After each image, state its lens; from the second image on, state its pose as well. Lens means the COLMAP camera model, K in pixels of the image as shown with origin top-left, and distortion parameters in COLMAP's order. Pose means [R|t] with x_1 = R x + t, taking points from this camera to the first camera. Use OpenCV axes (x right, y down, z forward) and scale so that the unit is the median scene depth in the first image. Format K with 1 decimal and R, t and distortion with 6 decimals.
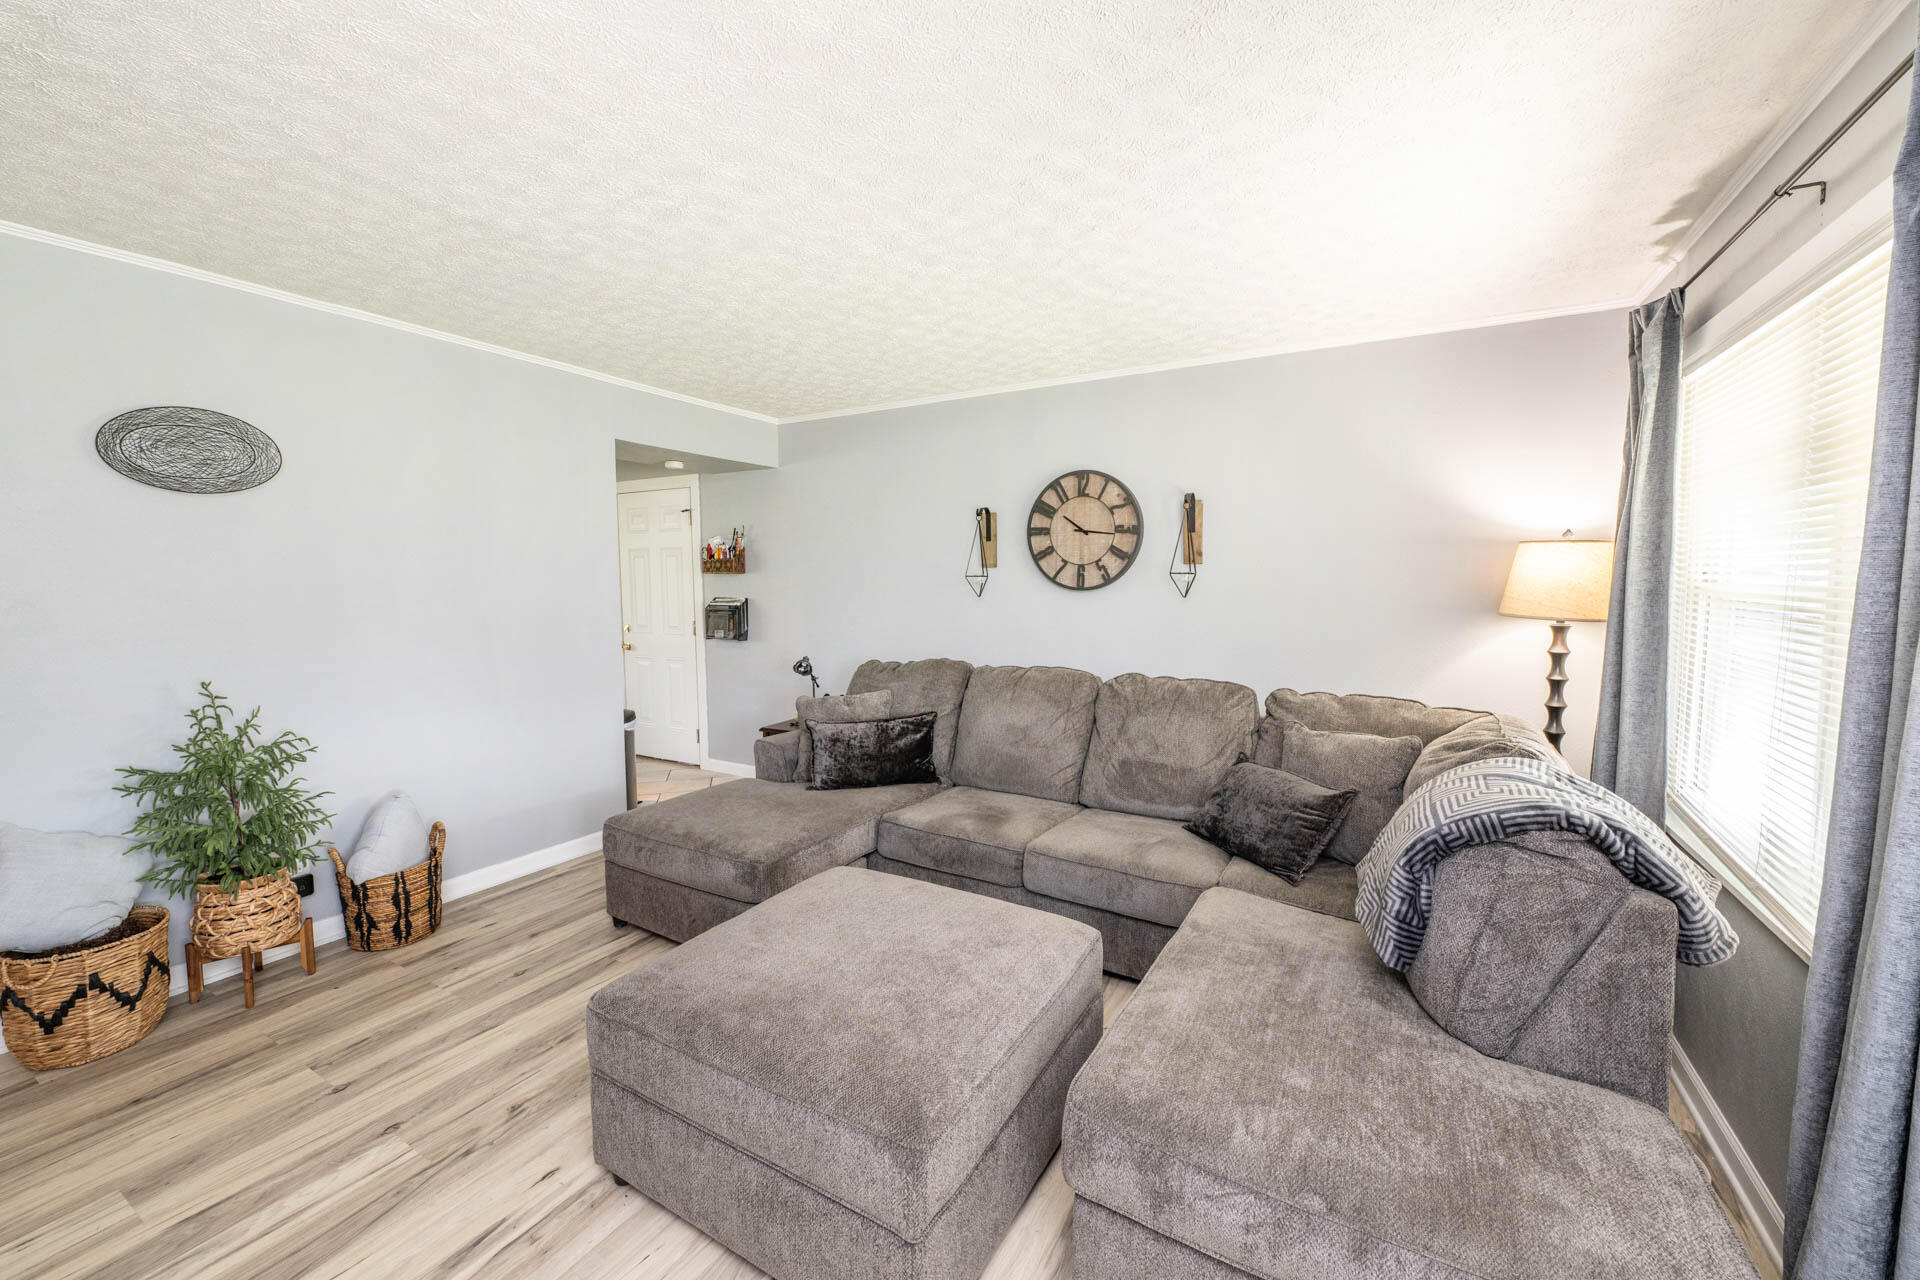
lens RADIAL K [[764.4, 0, 952.9], [0, 764.4, 649.6], [0, 0, 1]] dist [0.001911, -0.001065]
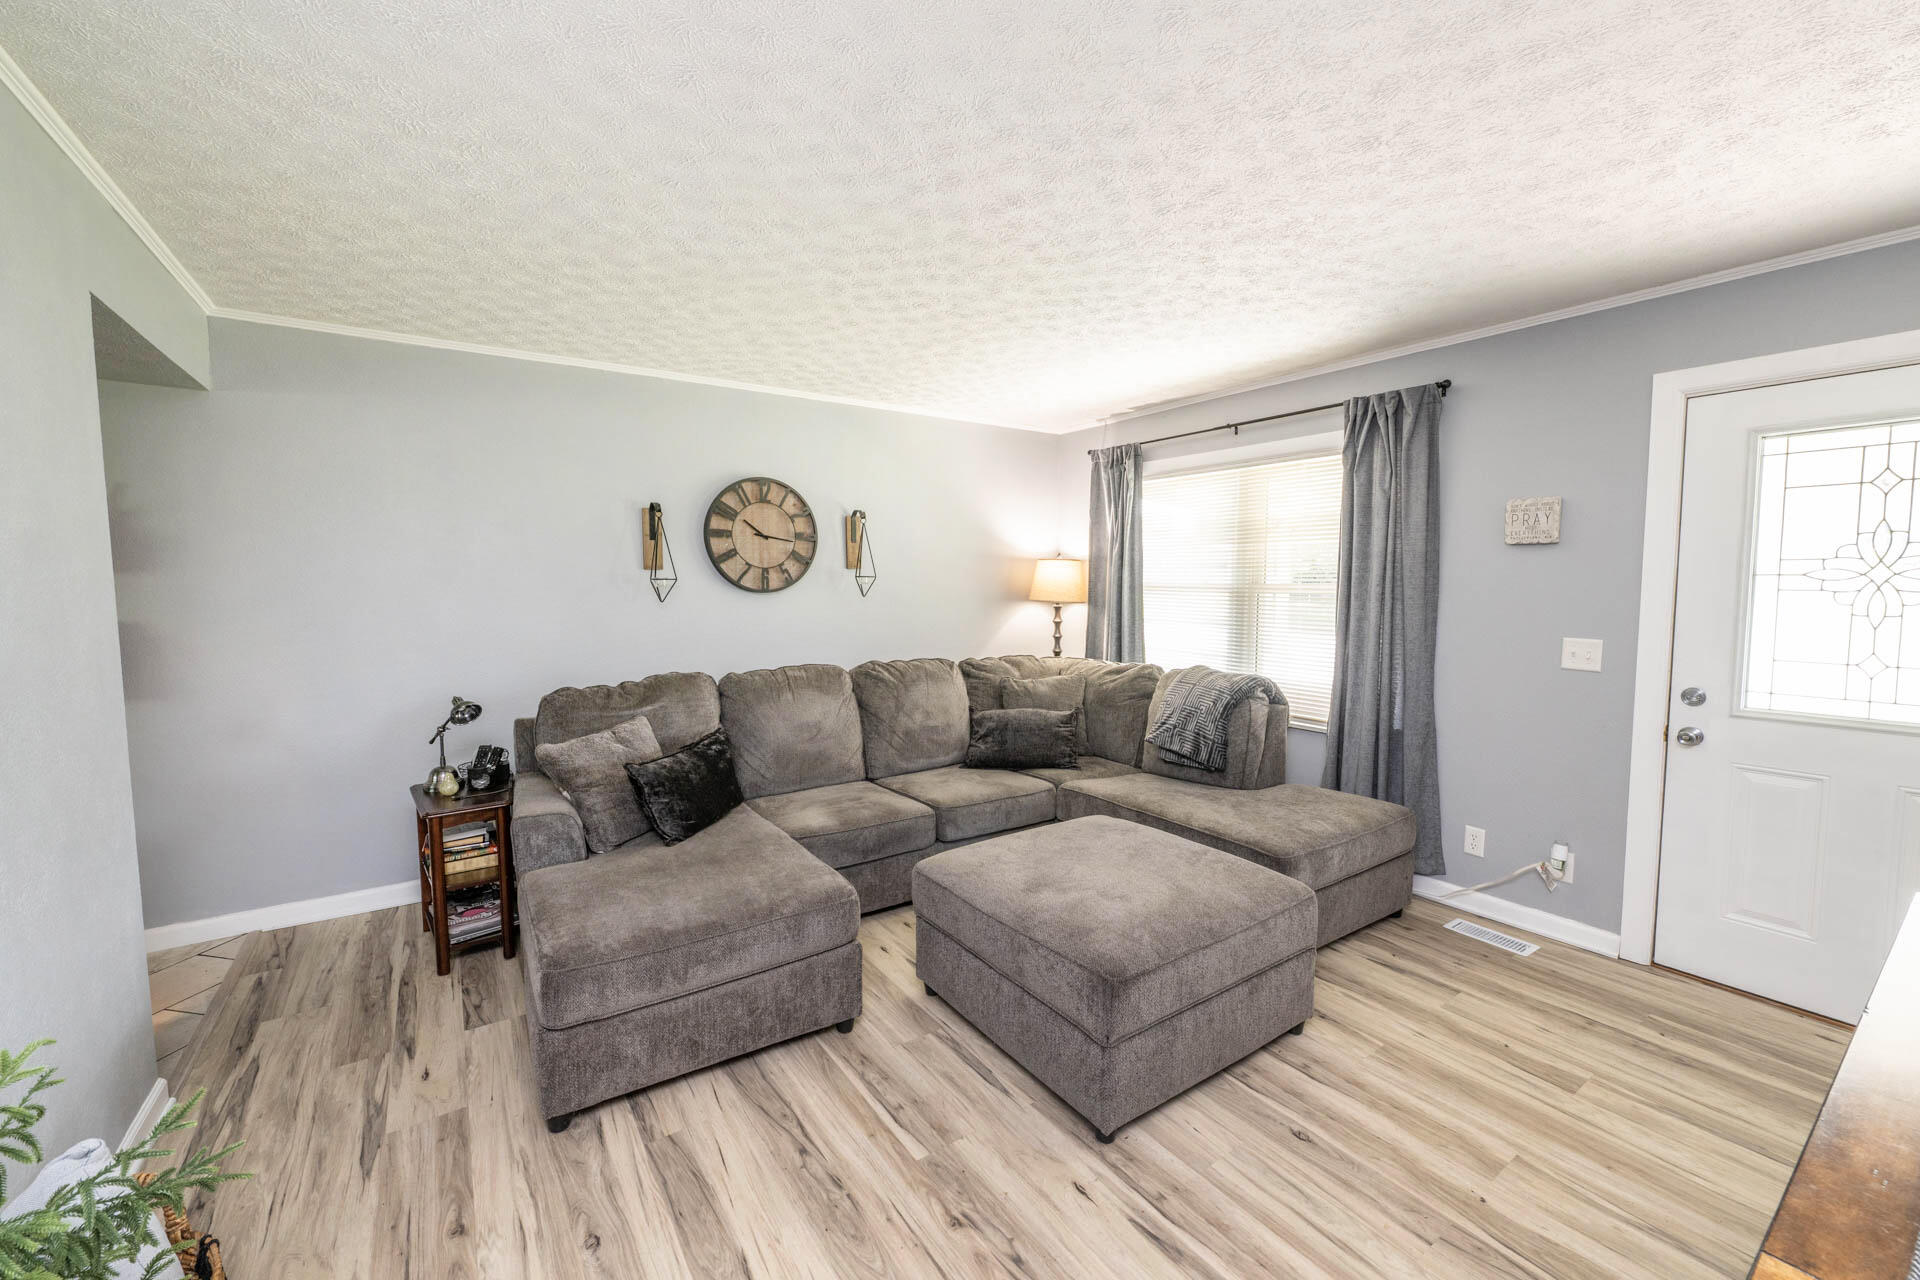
lens RADIAL K [[764.4, 0, 963.0], [0, 764.4, 641.8], [0, 0, 1]] dist [0.001911, -0.001065]
pose [[0.414210, -0.076224, 0.906984, -0.689037], [0.083131, 0.995490, 0.045697, -0.036300], [-0.906377, 0.056470, 0.418678, 0.329007]]
